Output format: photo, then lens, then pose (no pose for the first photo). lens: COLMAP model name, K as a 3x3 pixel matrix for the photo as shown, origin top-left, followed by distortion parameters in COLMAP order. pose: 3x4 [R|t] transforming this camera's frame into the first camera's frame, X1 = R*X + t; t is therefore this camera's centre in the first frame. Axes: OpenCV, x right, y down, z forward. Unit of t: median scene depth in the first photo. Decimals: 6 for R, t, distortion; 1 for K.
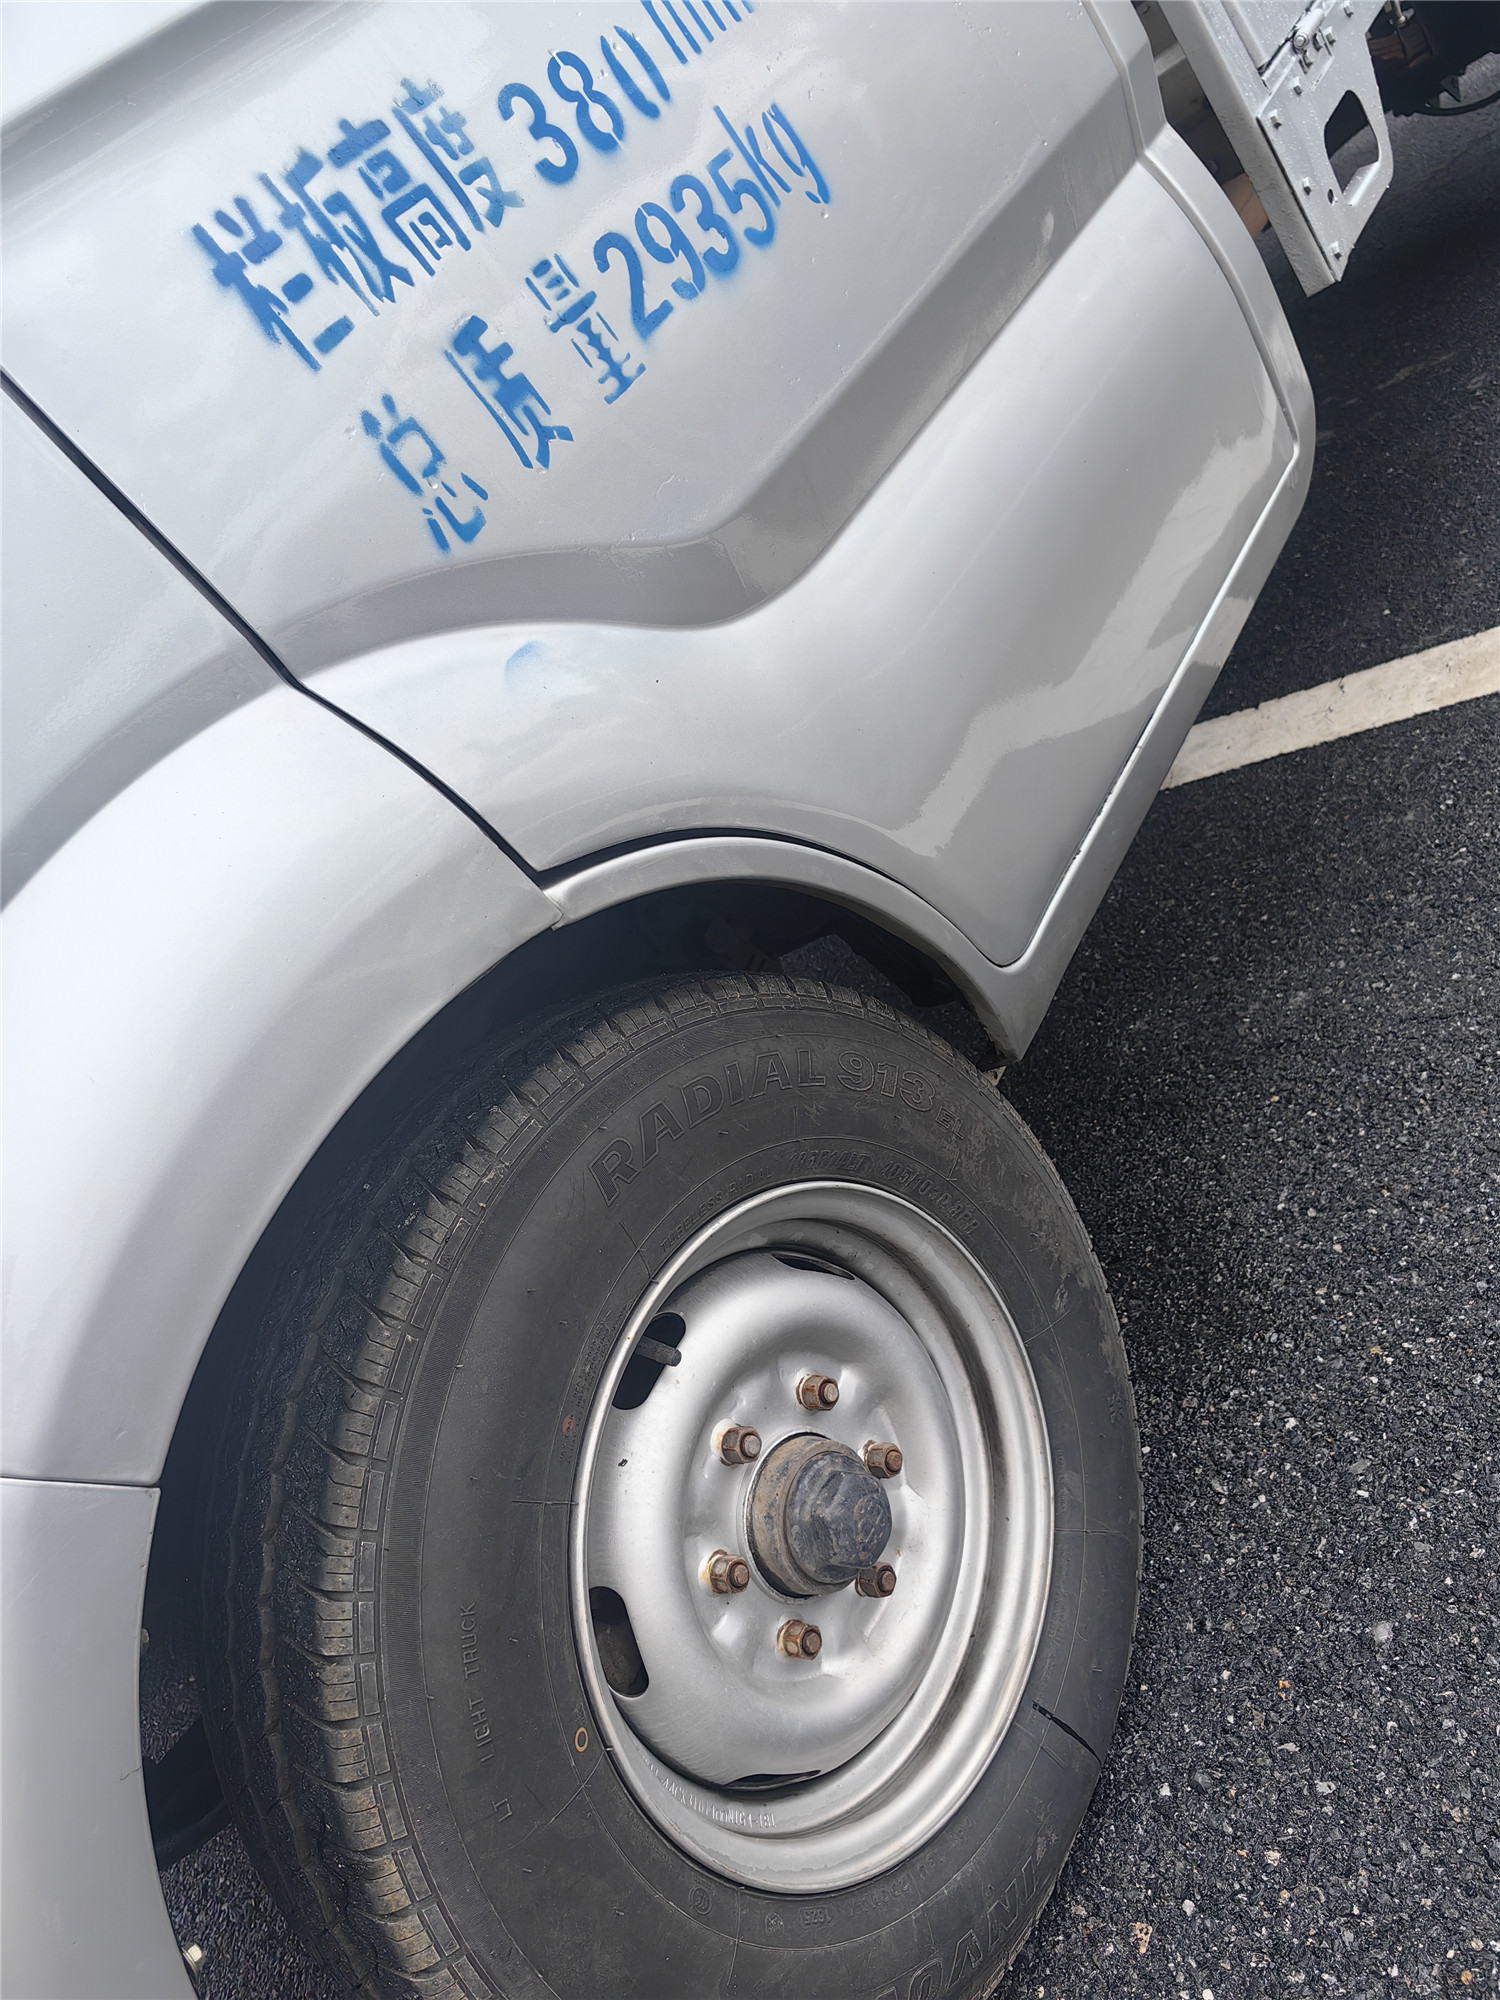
lens RADIAL K [[1581.0, 0, 750.0], [0, 1581.0, 1000.0], [0, 0, 1]] dist [0.002556, -0.007567]
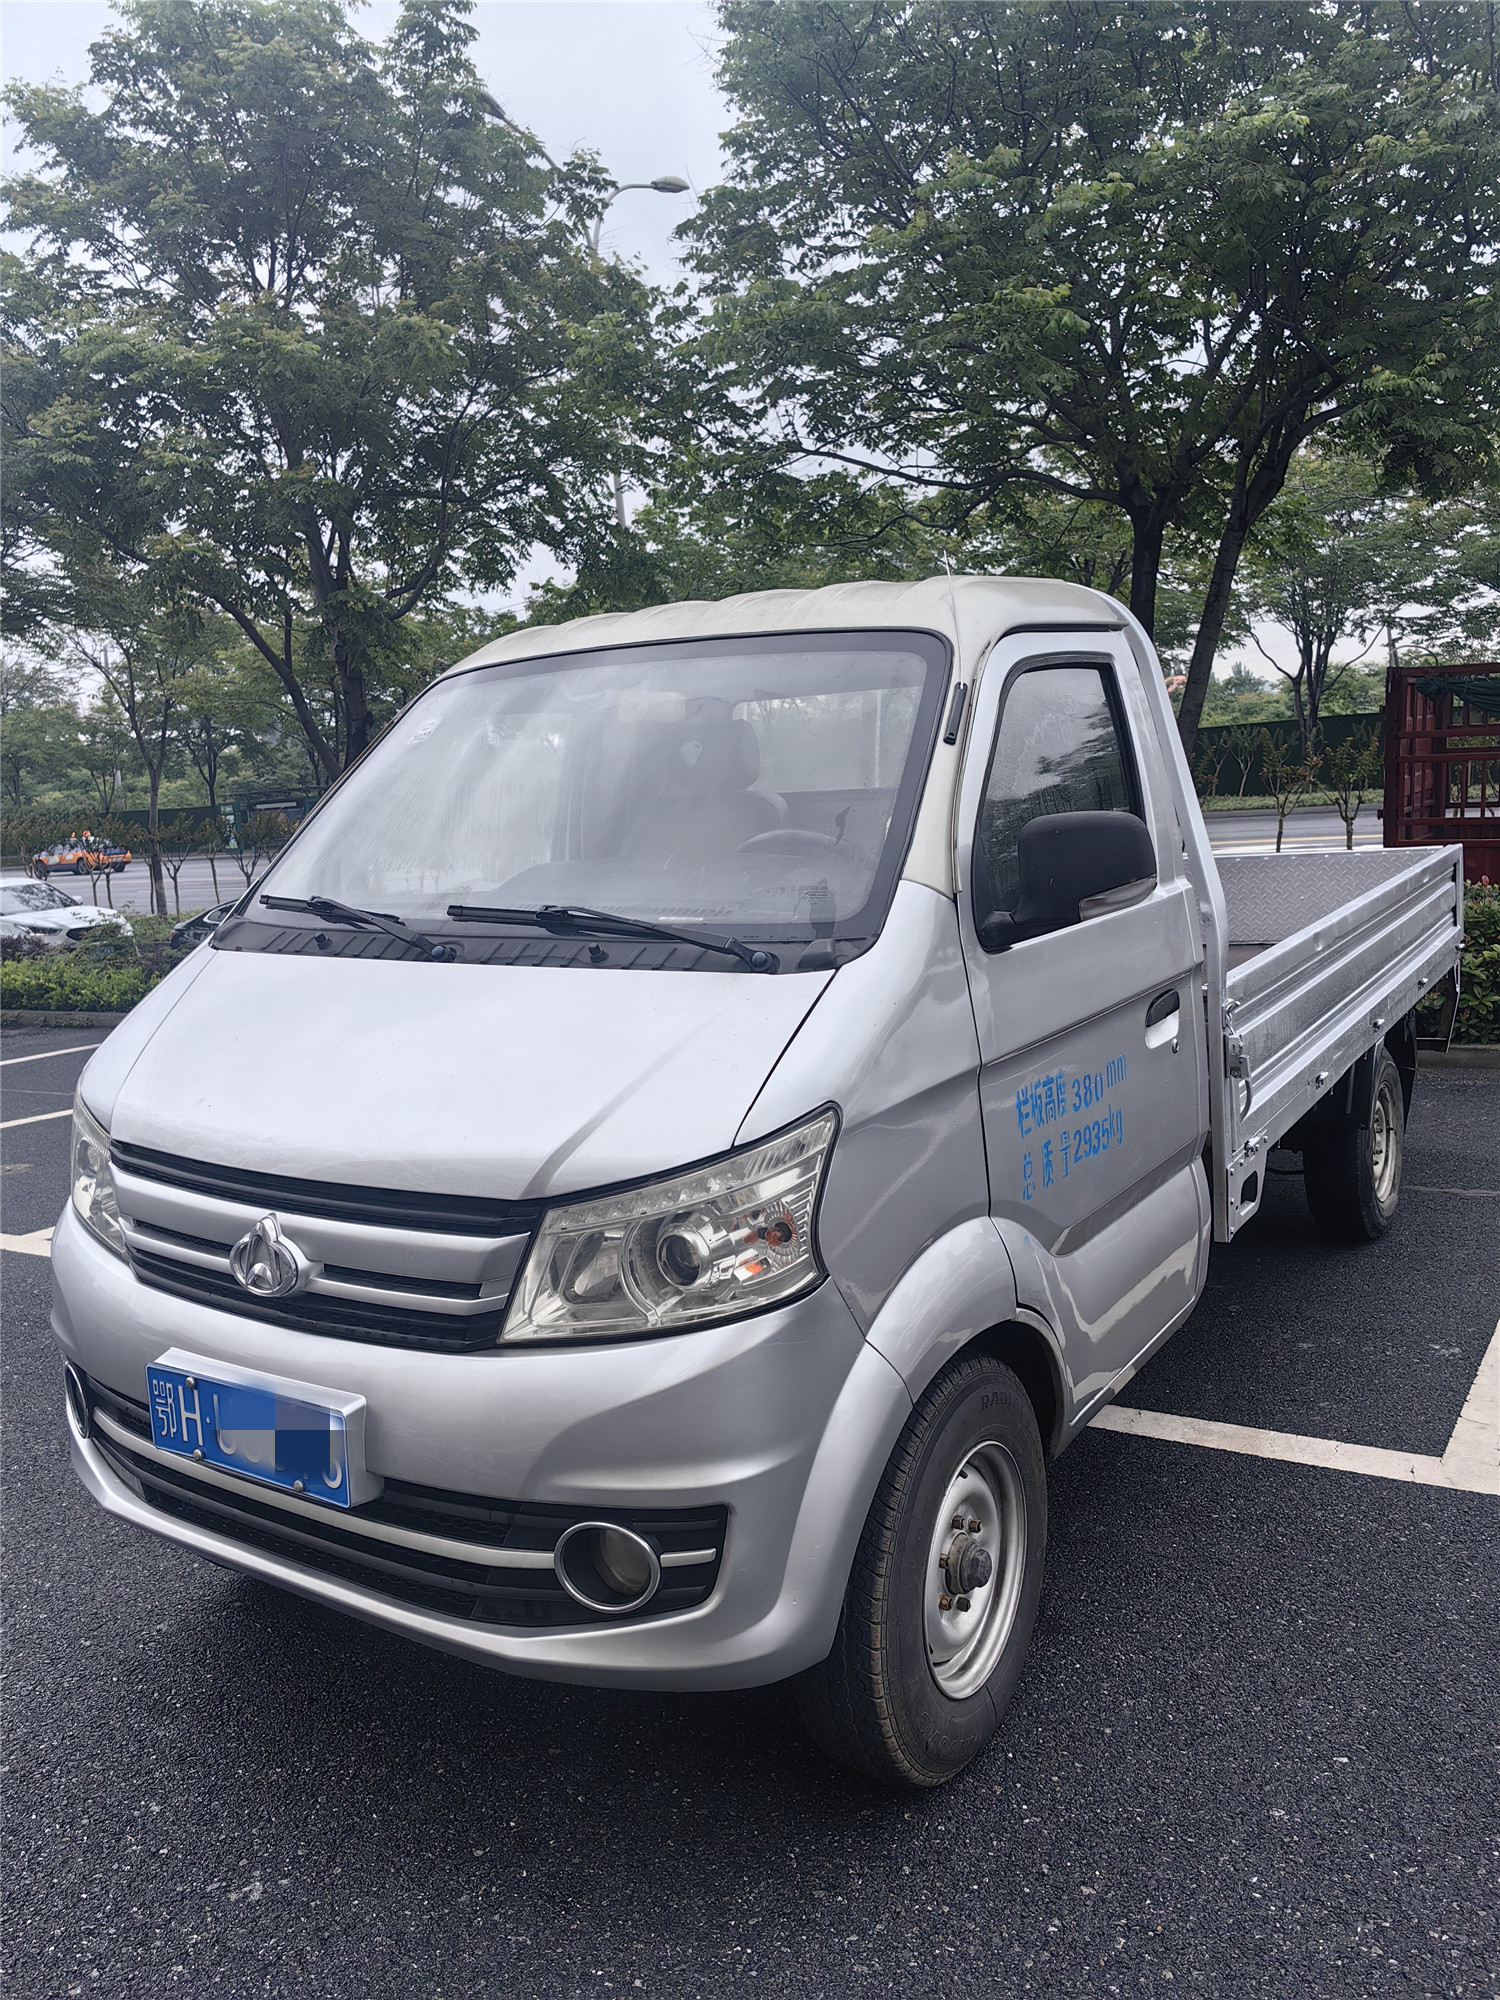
lens RADIAL K [[1581.0, 0, 750.0], [0, 1581.0, 1000.0], [0, 0, 1]] dist [0.002556, -0.007567]
pose [[0.853464, 0.510514, 0.104758, -0.839834], [-0.434050, 0.807570, -0.399289, 0.633648], [-0.288442, 0.295309, 0.910820, -1.311974]]
